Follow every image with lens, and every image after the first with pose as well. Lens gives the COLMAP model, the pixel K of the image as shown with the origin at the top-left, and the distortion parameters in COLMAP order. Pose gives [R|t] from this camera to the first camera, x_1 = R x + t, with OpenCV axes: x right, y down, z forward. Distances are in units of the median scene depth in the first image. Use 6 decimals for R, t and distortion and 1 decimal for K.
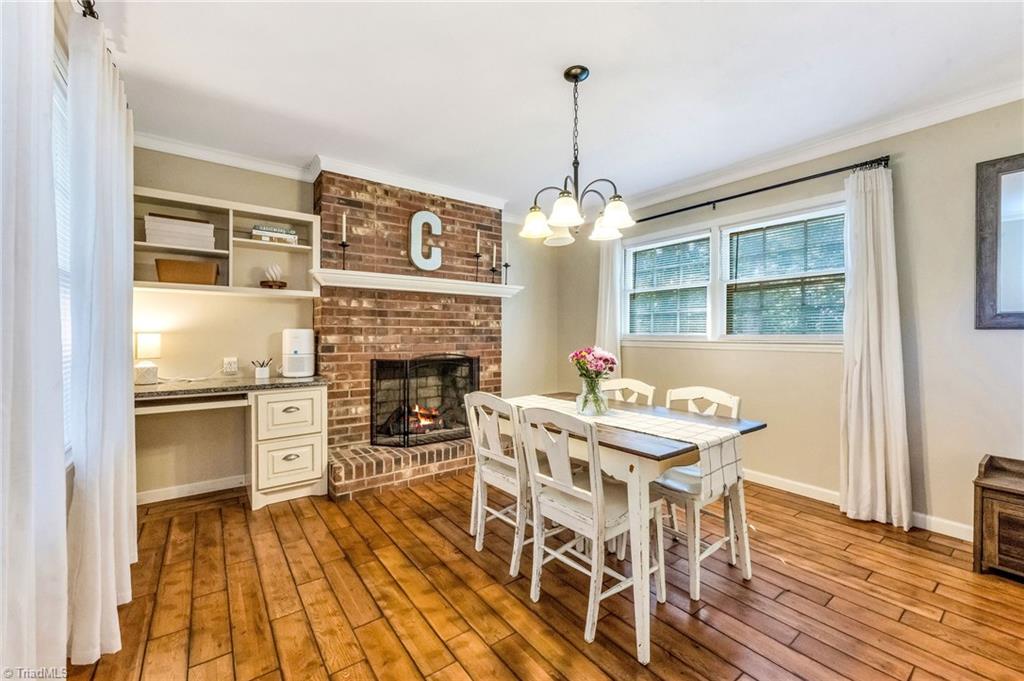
lens RADIAL K [[408.5, 0, 506.2], [0, 408.5, 334.3], [0, 0, 1]] dist [-0.000554, -0.000047]
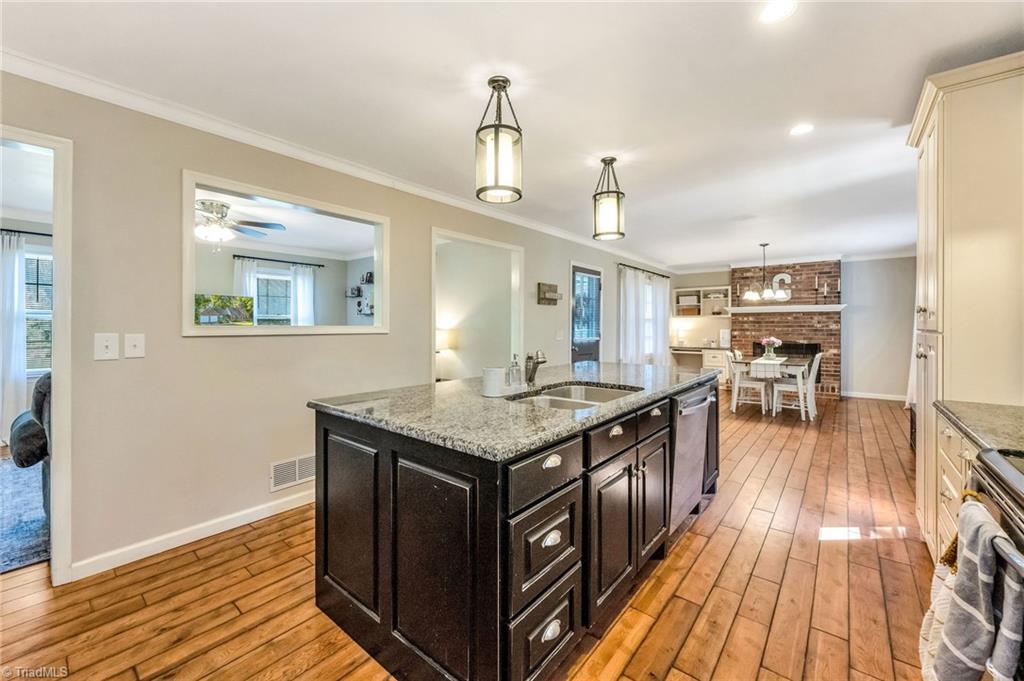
lens RADIAL K [[411.2, 0, 511.2], [0, 411.2, 324.1], [0, 0, 1]] dist [-0.000083, 0.000015]
pose [[0.243361, -0.006318, -0.969915, 1.723660], [0.000082, 0.999979, -0.006493, -0.028309], [0.969936, 0.001501, 0.243356, -0.989346]]
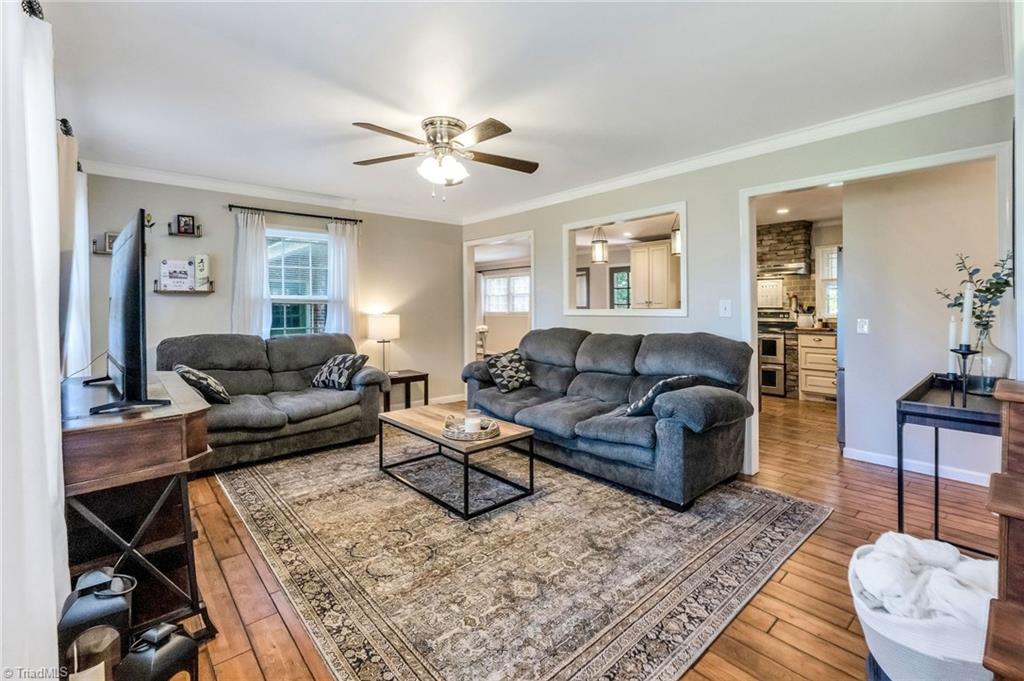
lens RADIAL K [[449.6, 0, 506.8], [0, 449.6, 307.8], [0, 0, 1]] dist [-0.001364, -0.000116]
pose [[0.997022, -0.012700, 0.076070, 0.258050], [0.012499, 0.999917, 0.003120, -0.042956], [-0.076103, -0.002160, 0.997098, -2.549715]]
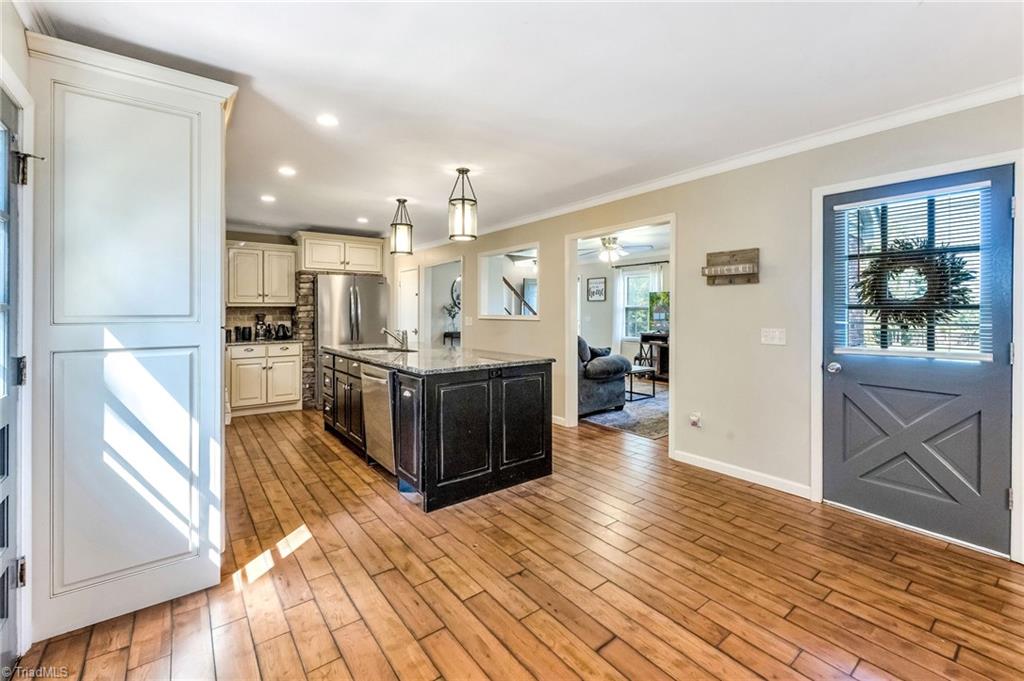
lens RADIAL K [[431.8, 0, 510.5], [0, 431.8, 311.8], [0, 0, 1]] dist [0.000703, 0.000028]
pose [[-0.999940, -0.003811, -0.010249, 0.728389], [-0.003824, 0.999992, 0.001186, -0.045362], [0.010245, 0.001225, -0.999947, 0.602477]]
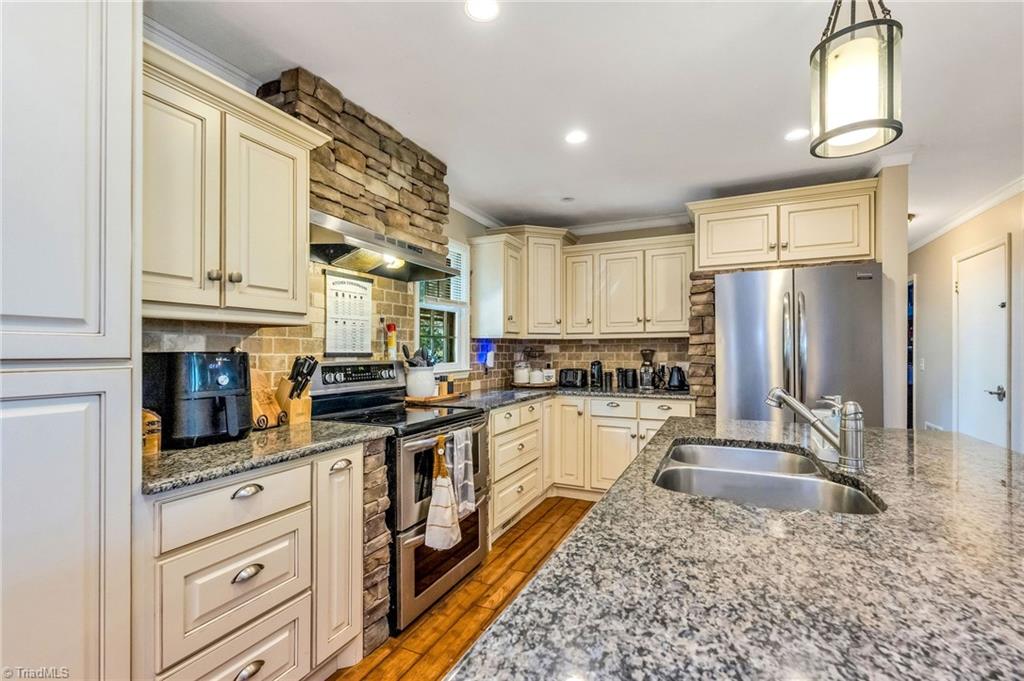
lens RADIAL K [[455.2, 0, 511.6], [0, 455.2, 347.9], [0, 0, 1]] dist [-0.001767, -0.000163]
pose [[-0.472352, 0.001797, 0.881408, 0.839496], [-0.002754, 0.999990, -0.003514, -0.029310], [-0.881406, -0.004087, -0.472343, -0.334457]]
